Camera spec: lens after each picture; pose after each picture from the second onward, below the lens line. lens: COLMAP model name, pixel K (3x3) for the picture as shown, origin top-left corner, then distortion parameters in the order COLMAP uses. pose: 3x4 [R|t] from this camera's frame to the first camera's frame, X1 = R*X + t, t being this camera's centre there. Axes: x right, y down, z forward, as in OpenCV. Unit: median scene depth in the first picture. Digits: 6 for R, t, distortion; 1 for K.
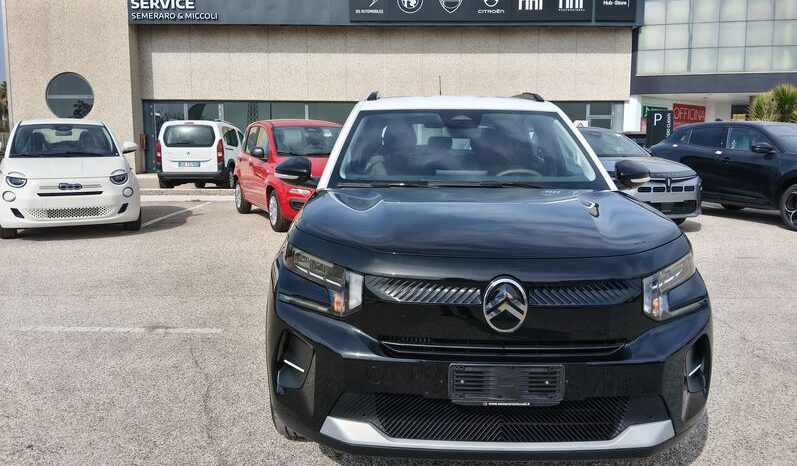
lens RADIAL K [[651.2, 0, 397.0], [0, 651.2, 230.3], [0, 0, 1]] dist [0.059741, -0.130288]
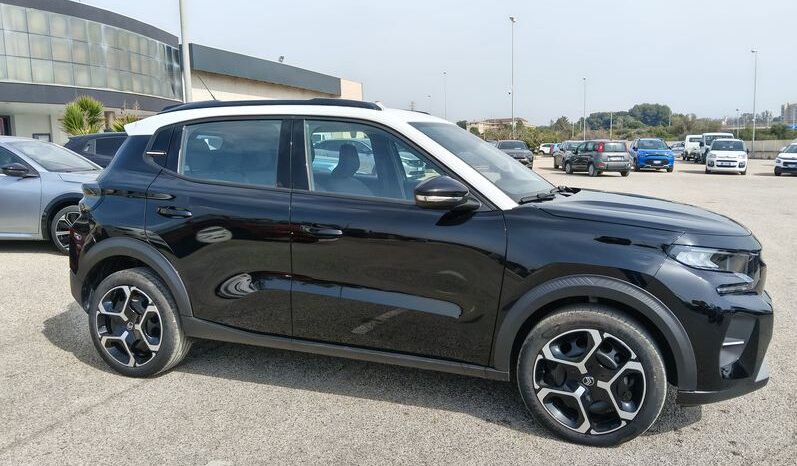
lens RADIAL K [[651.2, 0, 403.1], [0, 651.2, 233.2], [0, 0, 1]] dist [0.059741, -0.130288]
pose [[0.349208, -0.131017, 0.927841, -0.428540], [0.139301, 0.986433, 0.086862, -0.052764], [-0.926633, 0.098916, 0.362721, 0.327196]]
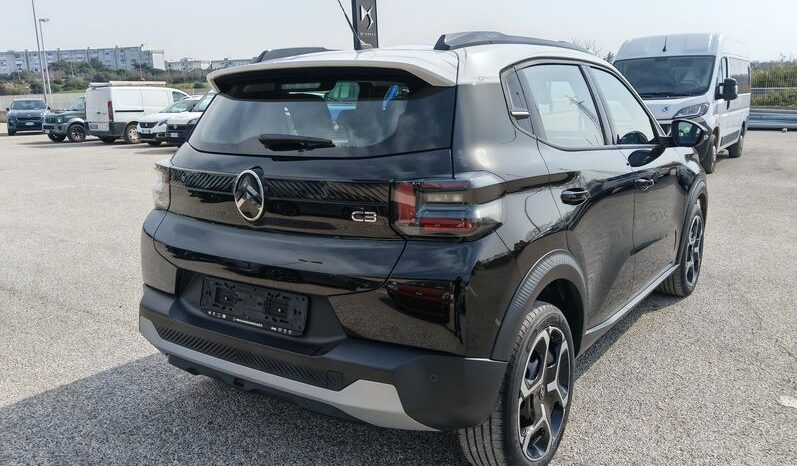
lens RADIAL K [[651.2, 0, 400.1], [0, 651.2, 234.0], [0, 0, 1]] dist [0.059741, -0.130288]
pose [[-0.822417, -0.106949, 0.558741, -0.169141], [0.097455, 0.941164, 0.323593, -0.141754], [-0.560475, 0.320581, -0.763607, 0.929439]]
